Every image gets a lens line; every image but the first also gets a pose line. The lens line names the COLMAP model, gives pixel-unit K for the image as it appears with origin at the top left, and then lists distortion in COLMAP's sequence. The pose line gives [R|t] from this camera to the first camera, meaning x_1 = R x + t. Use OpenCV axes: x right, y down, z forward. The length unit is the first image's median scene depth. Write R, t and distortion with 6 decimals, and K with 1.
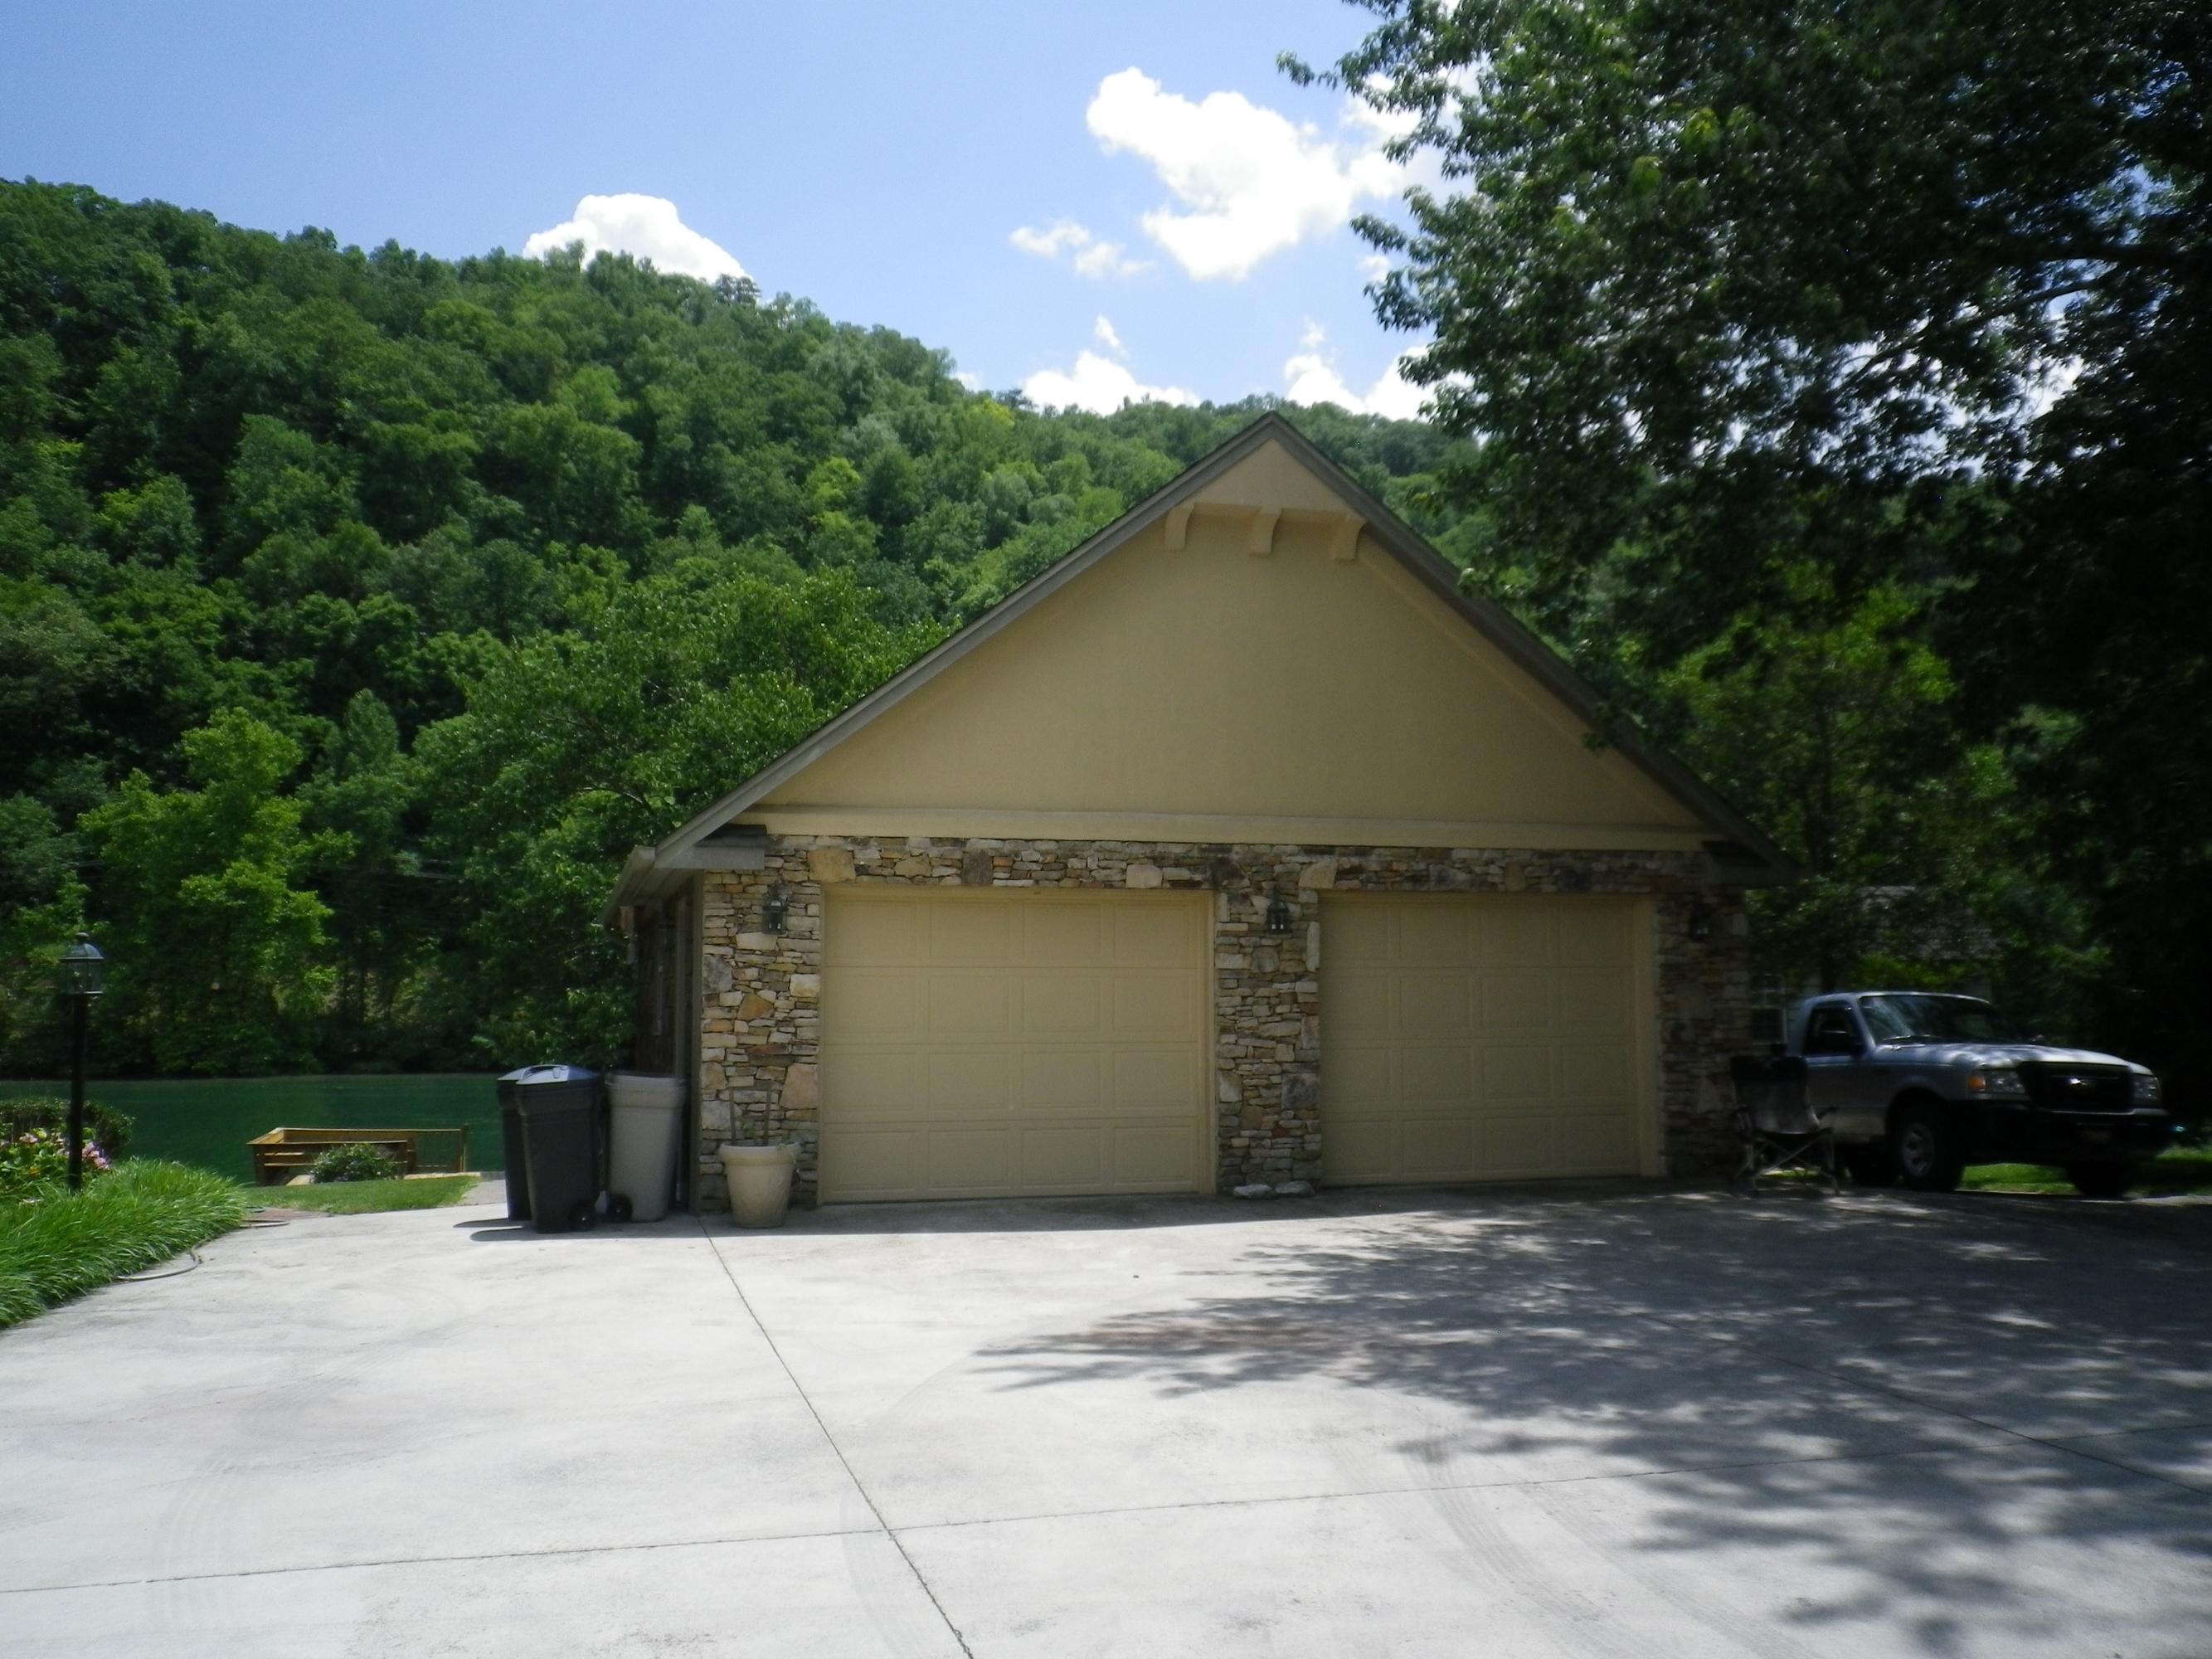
lens RADIAL K [[1872.3, 0, 1095.7], [0, 1872.3, 818.3], [0, 0, 1]] dist [-0.007861, 0.002481]
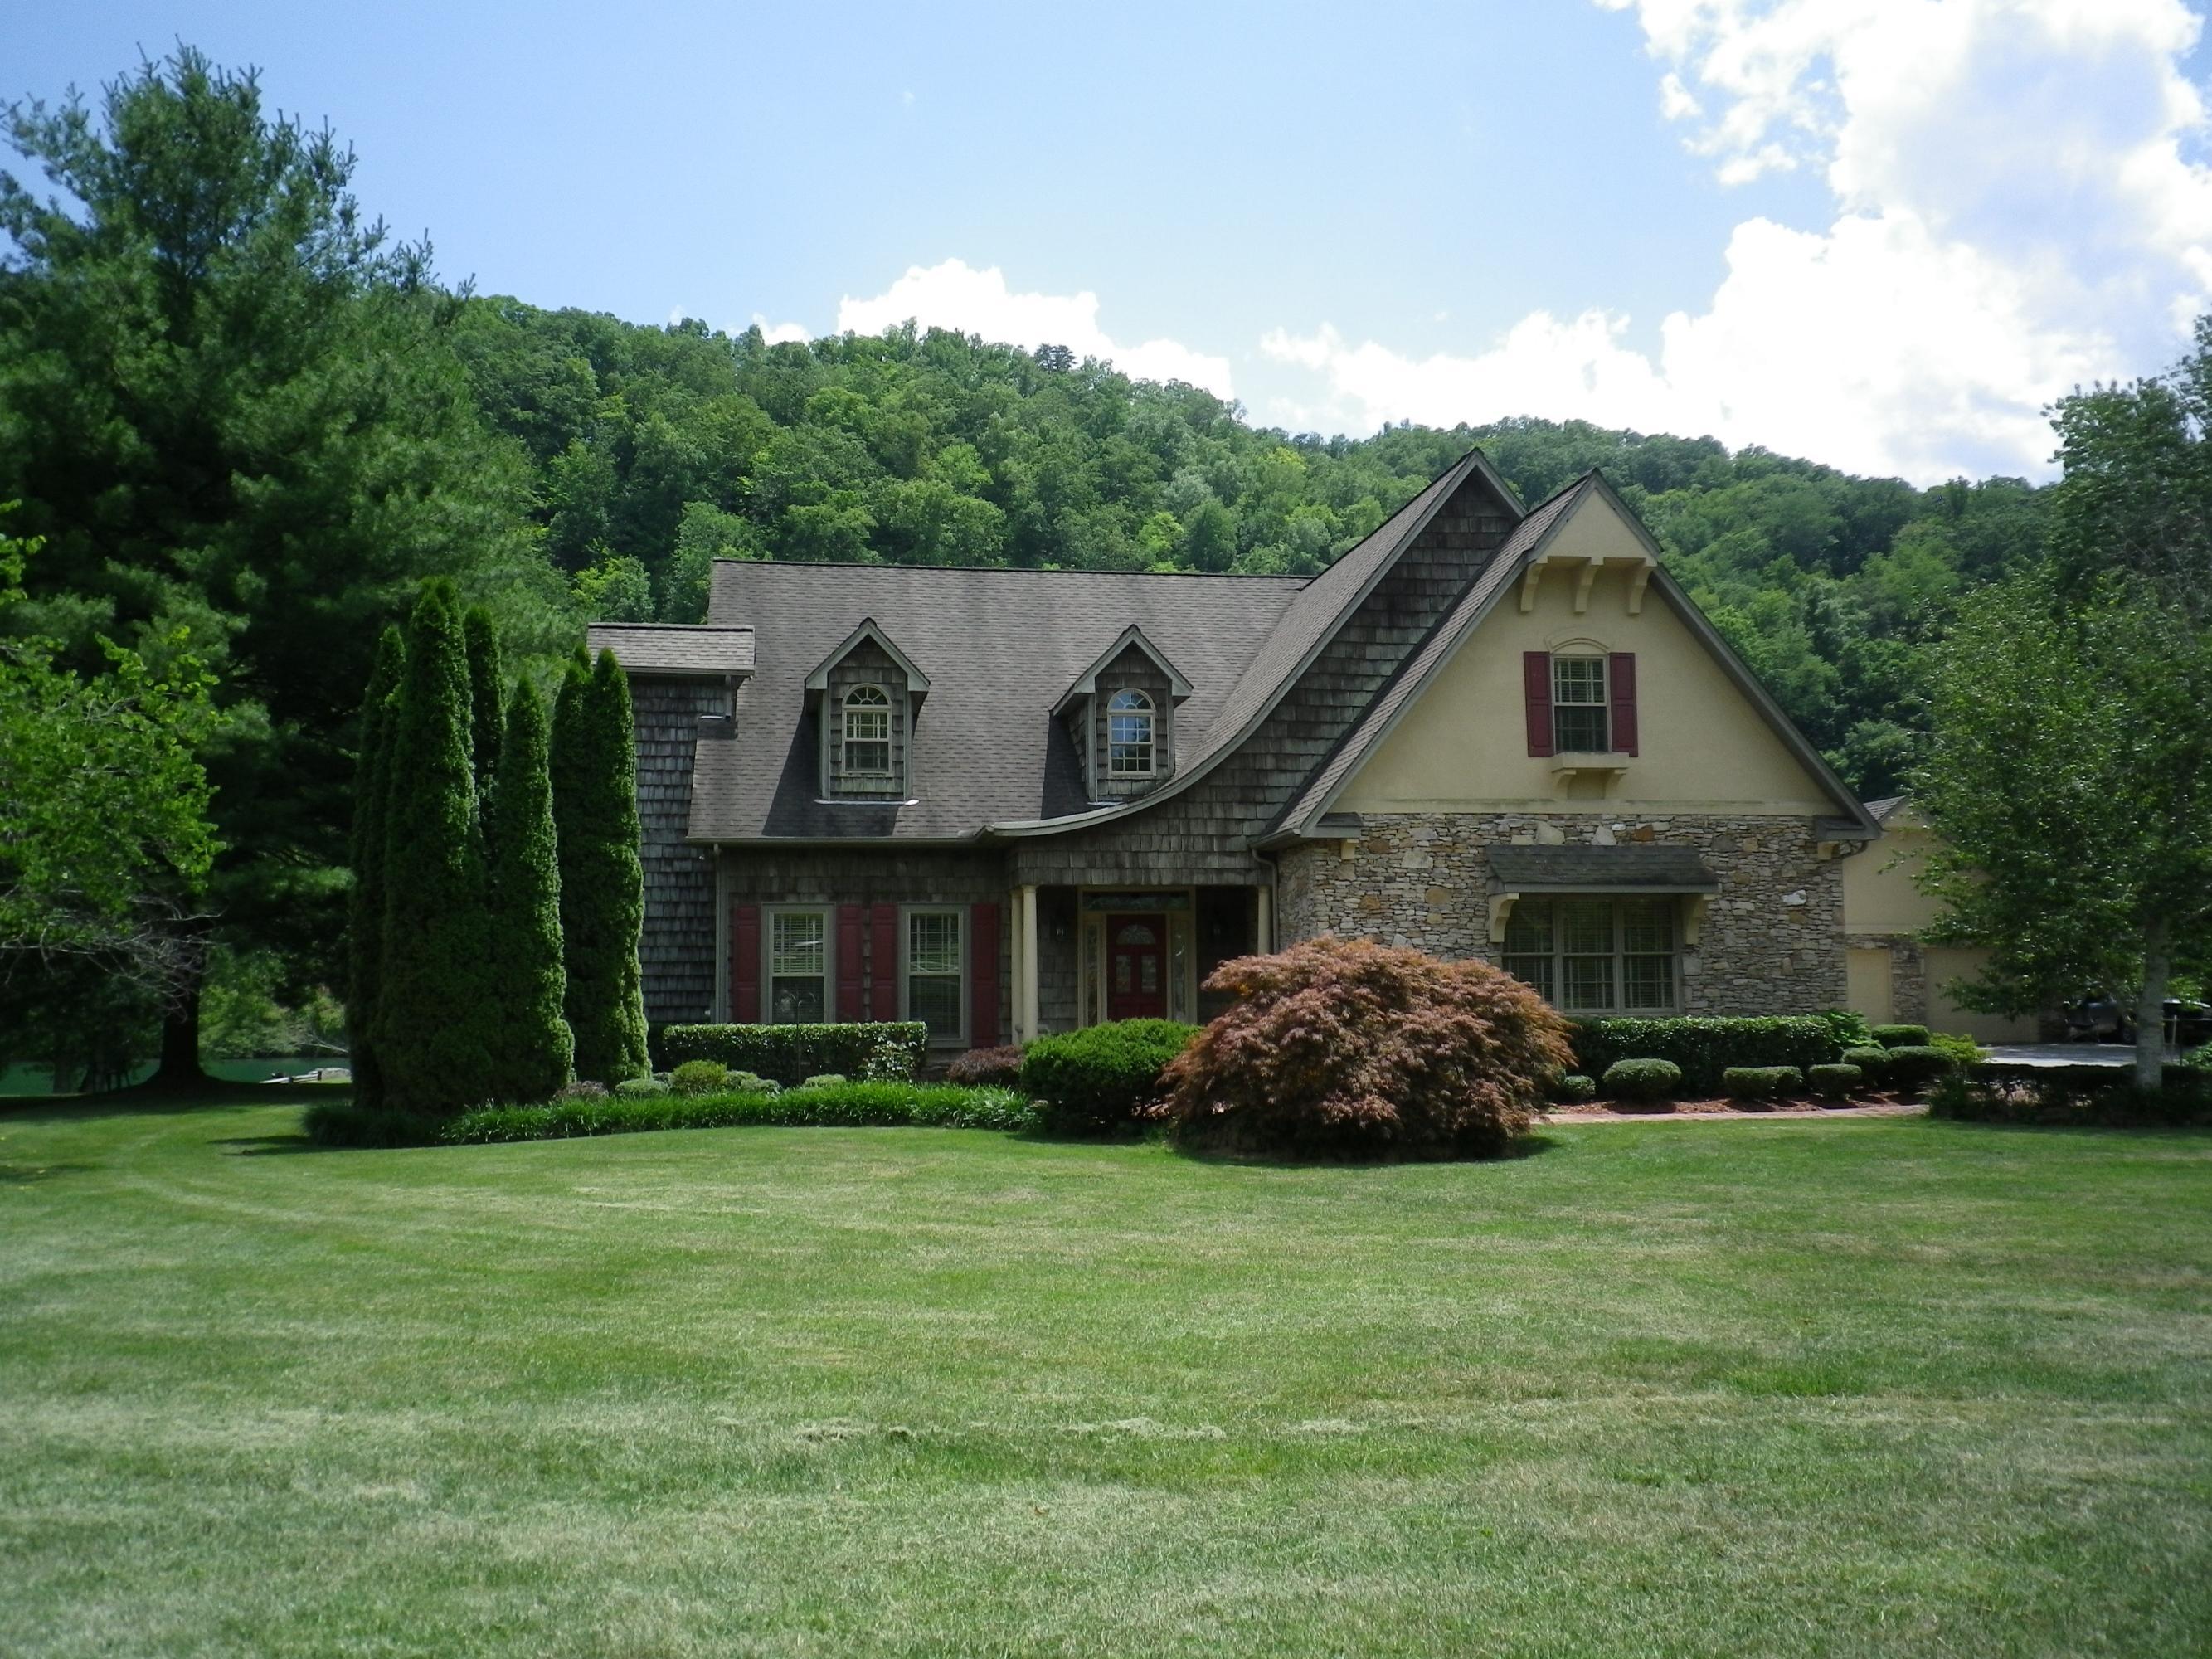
lens RADIAL K [[1872.3, 0, 1097.0], [0, 1872.3, 799.6], [0, 0, 1]] dist [-0.007861, 0.002481]
pose [[0.993267, -0.013691, -0.115036, -0.050618], [0.012911, 0.999888, -0.007528, -0.011679], [0.115127, 0.005993, 0.993333, -0.128484]]
